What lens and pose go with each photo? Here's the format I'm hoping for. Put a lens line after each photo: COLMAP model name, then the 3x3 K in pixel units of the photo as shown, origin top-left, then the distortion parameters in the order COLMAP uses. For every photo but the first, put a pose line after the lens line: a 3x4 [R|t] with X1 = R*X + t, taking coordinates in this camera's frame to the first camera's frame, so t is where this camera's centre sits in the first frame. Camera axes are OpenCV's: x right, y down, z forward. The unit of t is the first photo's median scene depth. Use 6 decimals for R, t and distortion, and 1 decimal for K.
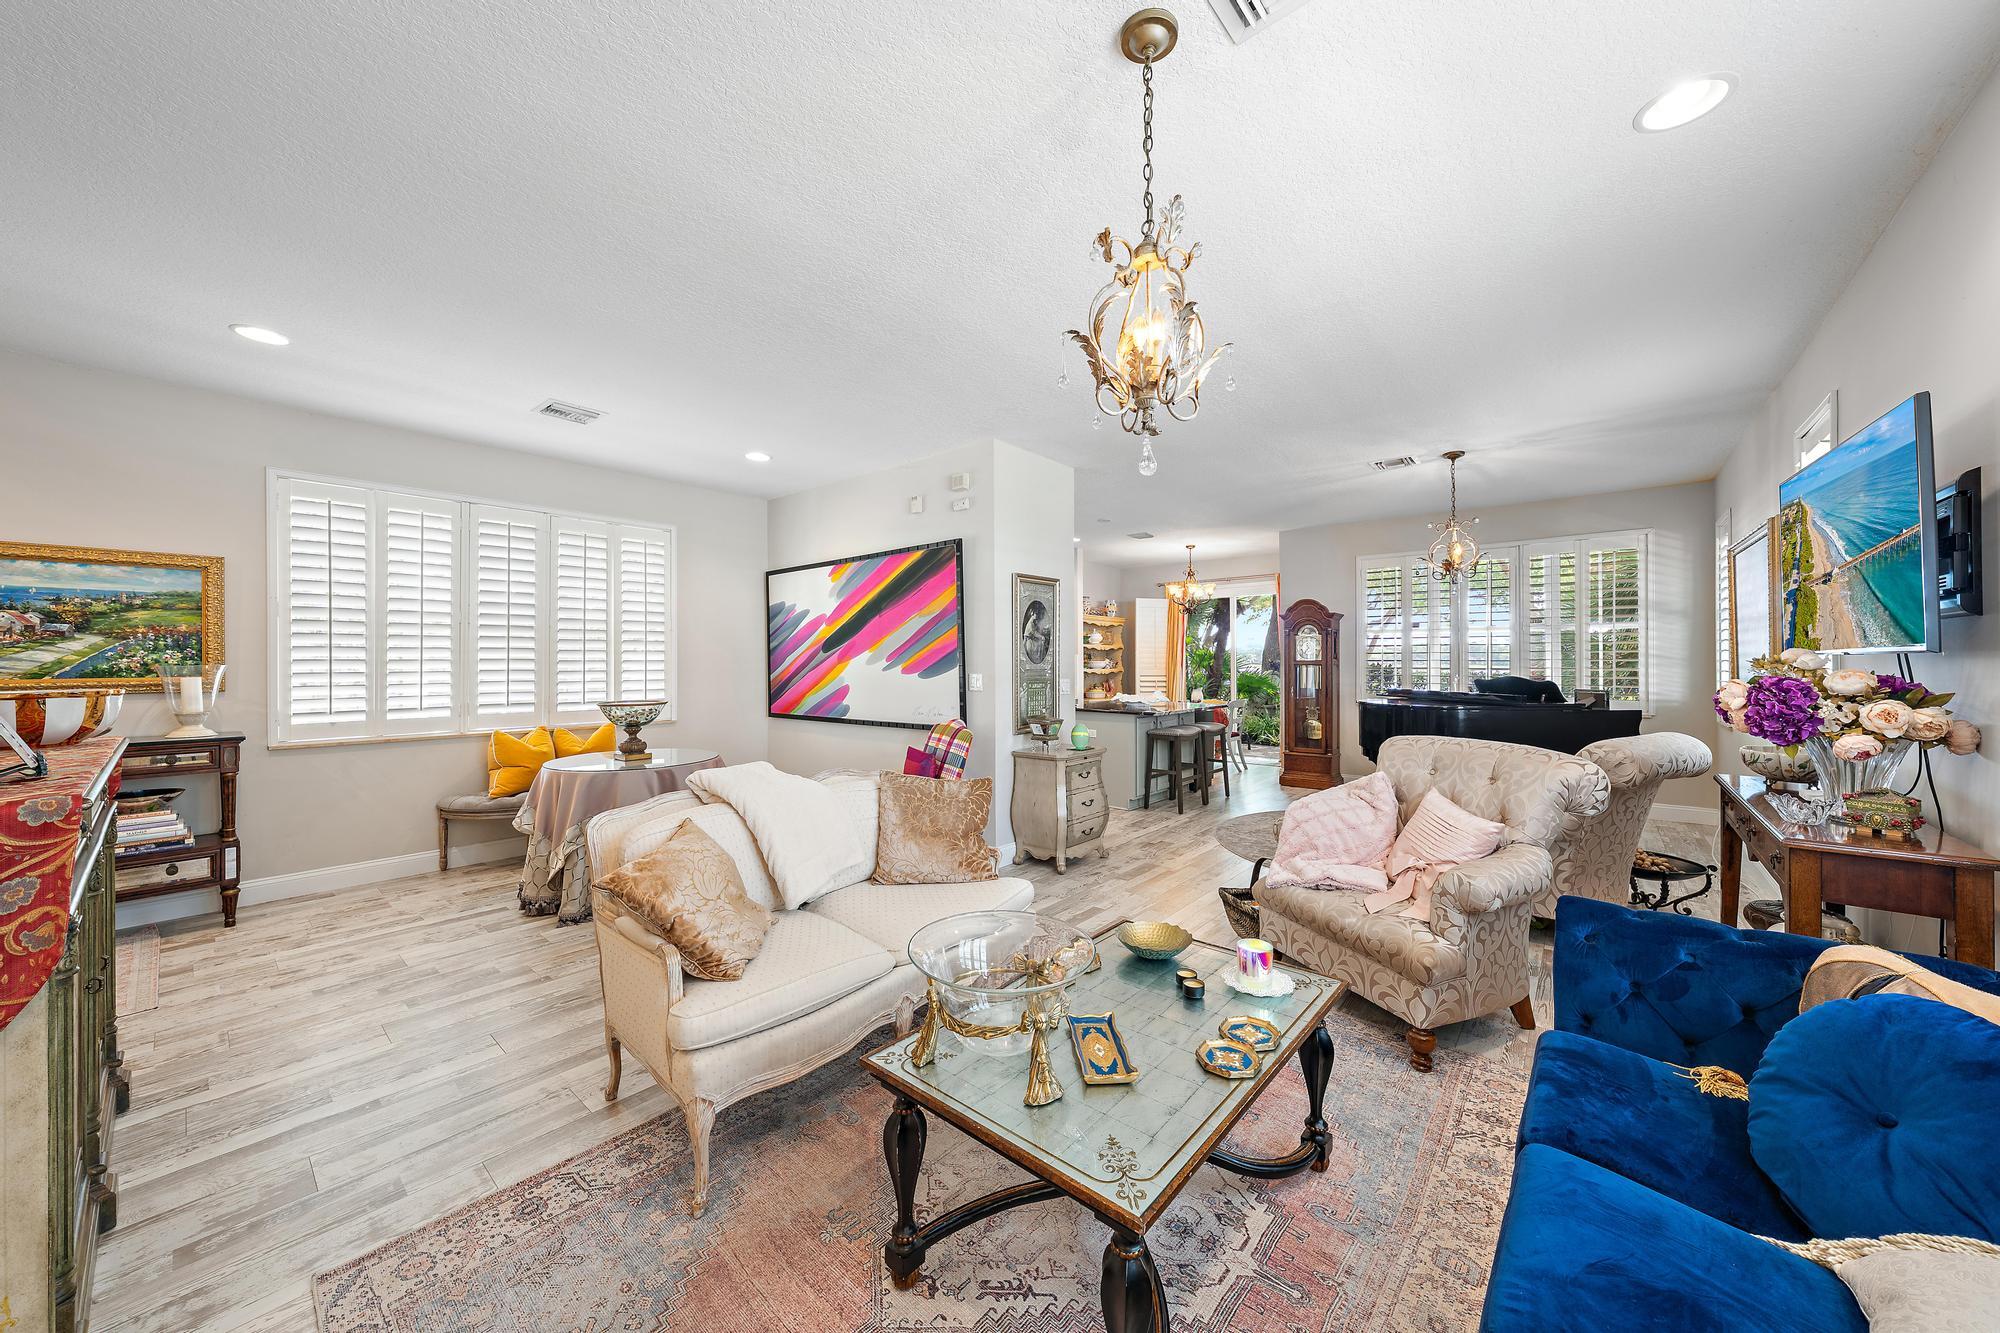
lens RADIAL K [[702.6, 0, 1005.4], [0, 702.6, 659.4], [0, 0, 1]] dist [-0.002317, -0.000301]
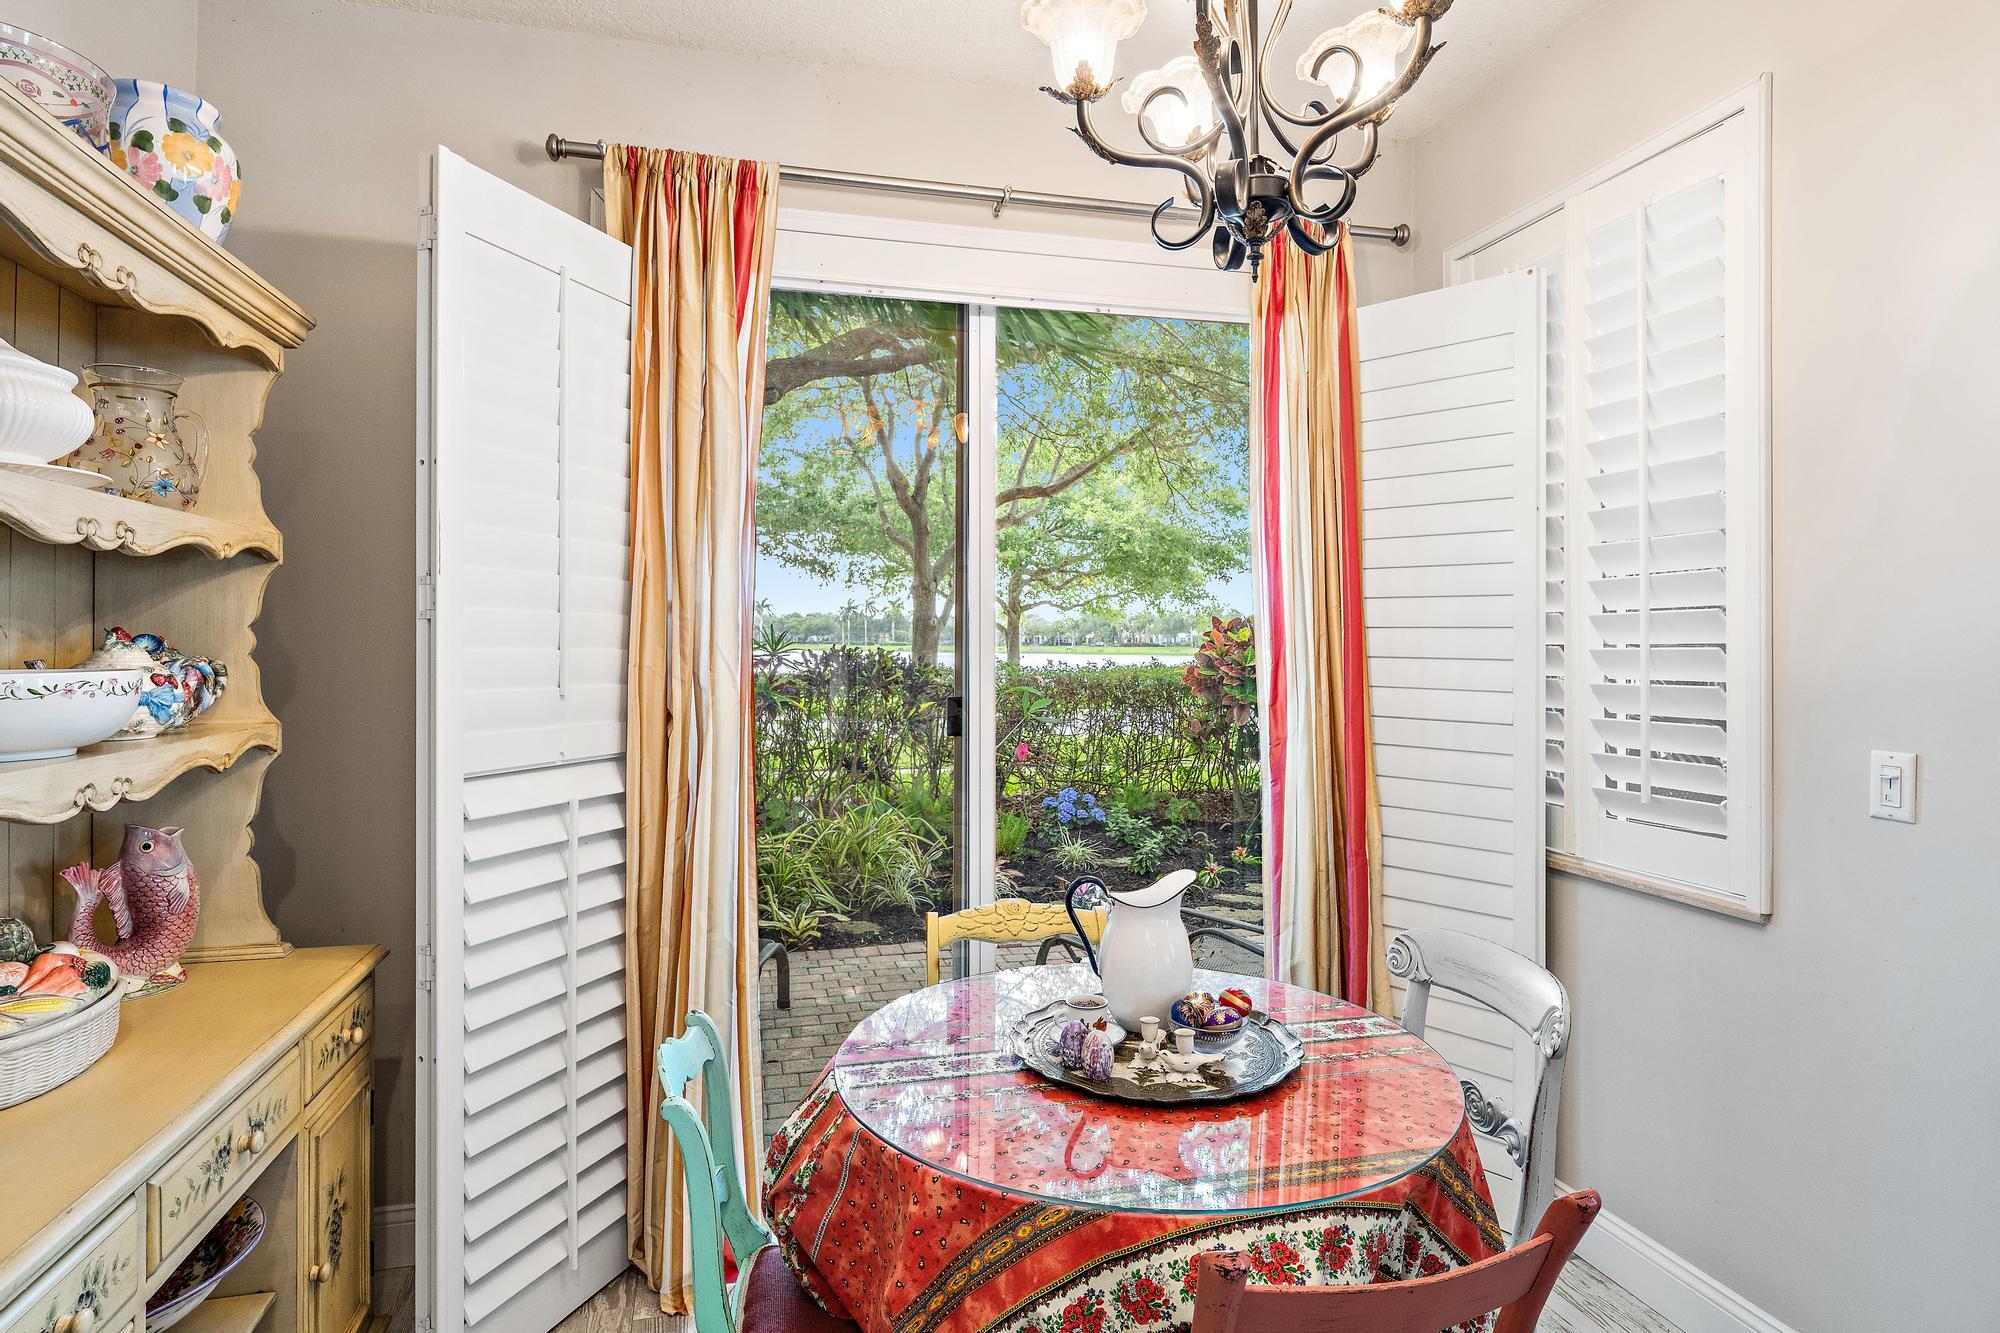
lens RADIAL K [[1108.4, 0, 996.1], [0, 1108.4, 647.9], [0, 0, 1]] dist [0.002289, -0.001293]
pose [[0.578006, 0.003277, 0.816026, 0.130400], [-0.007174, 0.999974, 0.001066, -0.002362], [-0.816001, -0.006471, 0.578015, 1.227038]]
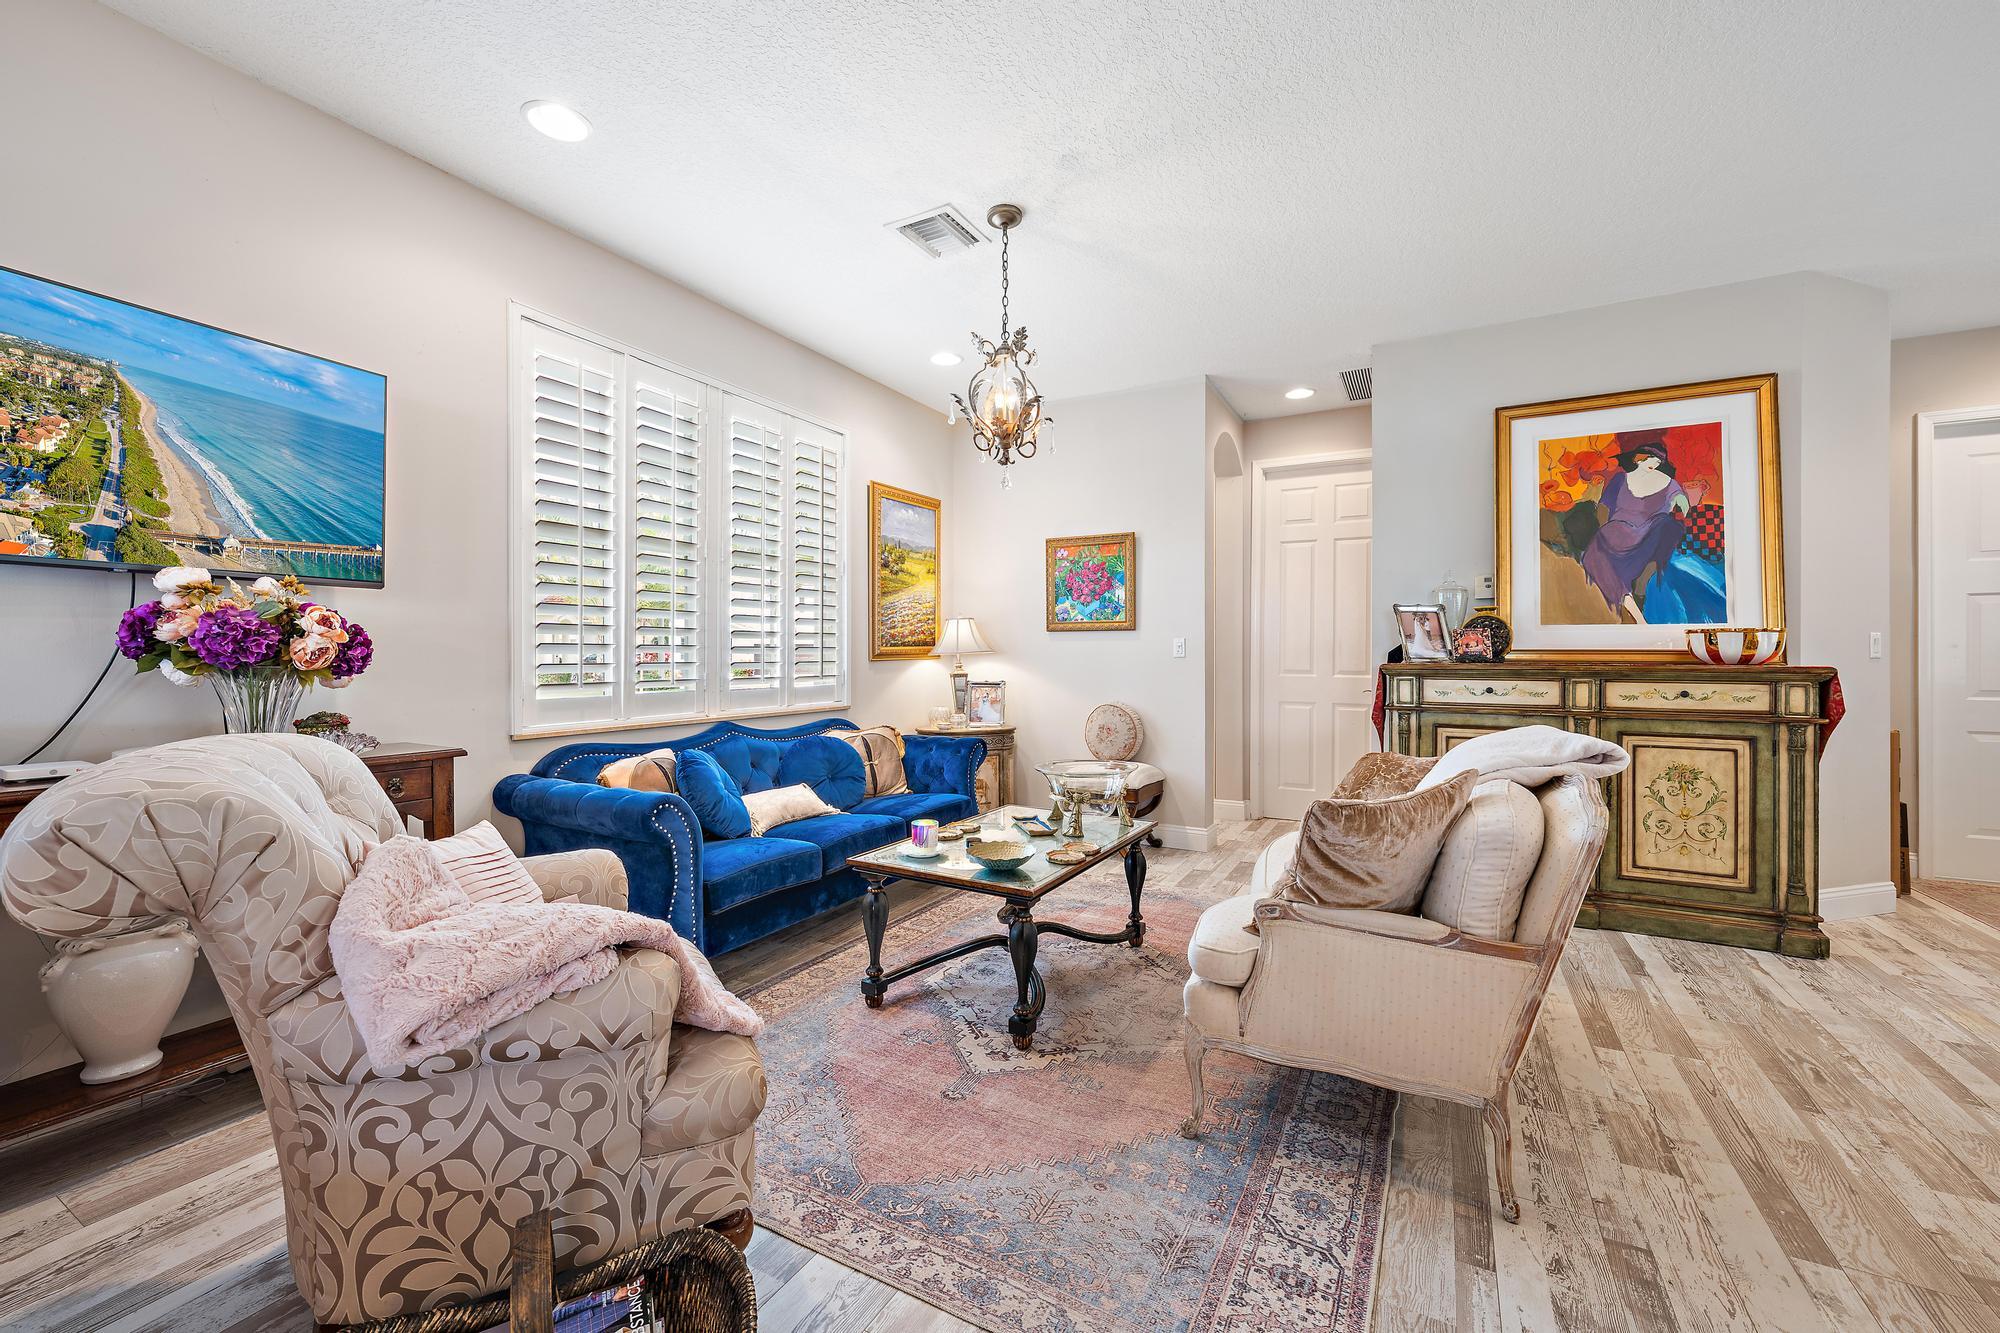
lens RADIAL K [[792.8, 0, 999.7], [0, 792.8, 655.2], [0, 0, 1]] dist [-0.000622, 0.000041]
pose [[-0.979318, 0.006281, -0.202229, 0.139551], [0.005398, 0.999973, 0.004921, 0.027232], [0.202254, 0.003728, -0.979326, 0.683475]]
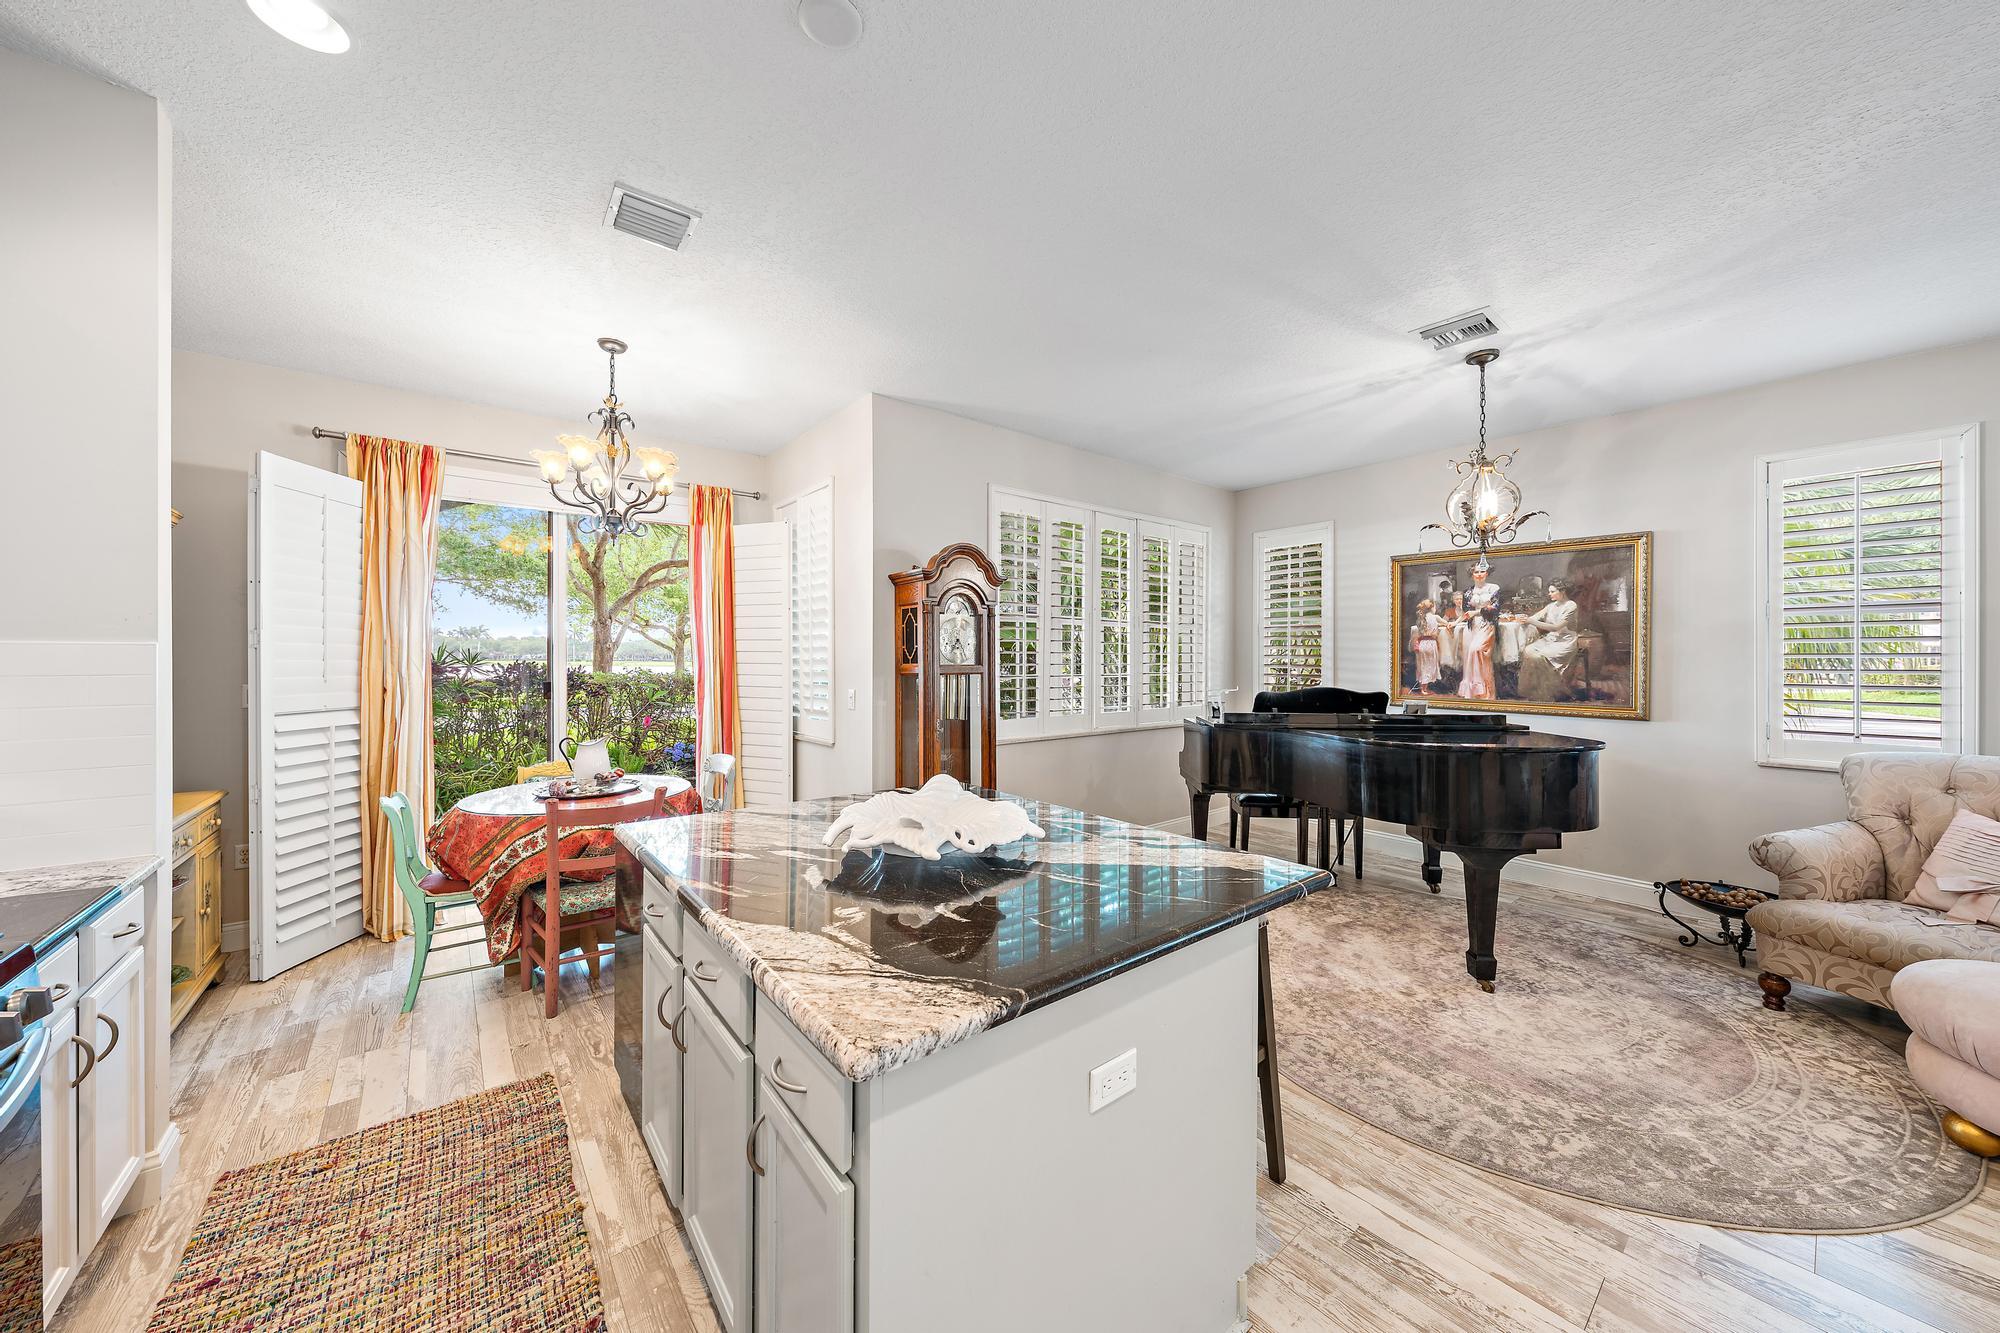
lens RADIAL K [[702.6, 0, 1011.4], [0, 702.6, 661.6], [0, 0, 1]] dist [-0.002317, -0.000301]
pose [[0.175143, 0.002416, 0.984540, -0.068009], [-0.002506, 0.999995, -0.002009, -0.000133], [-0.984540, -0.002116, 0.175148, 0.972839]]
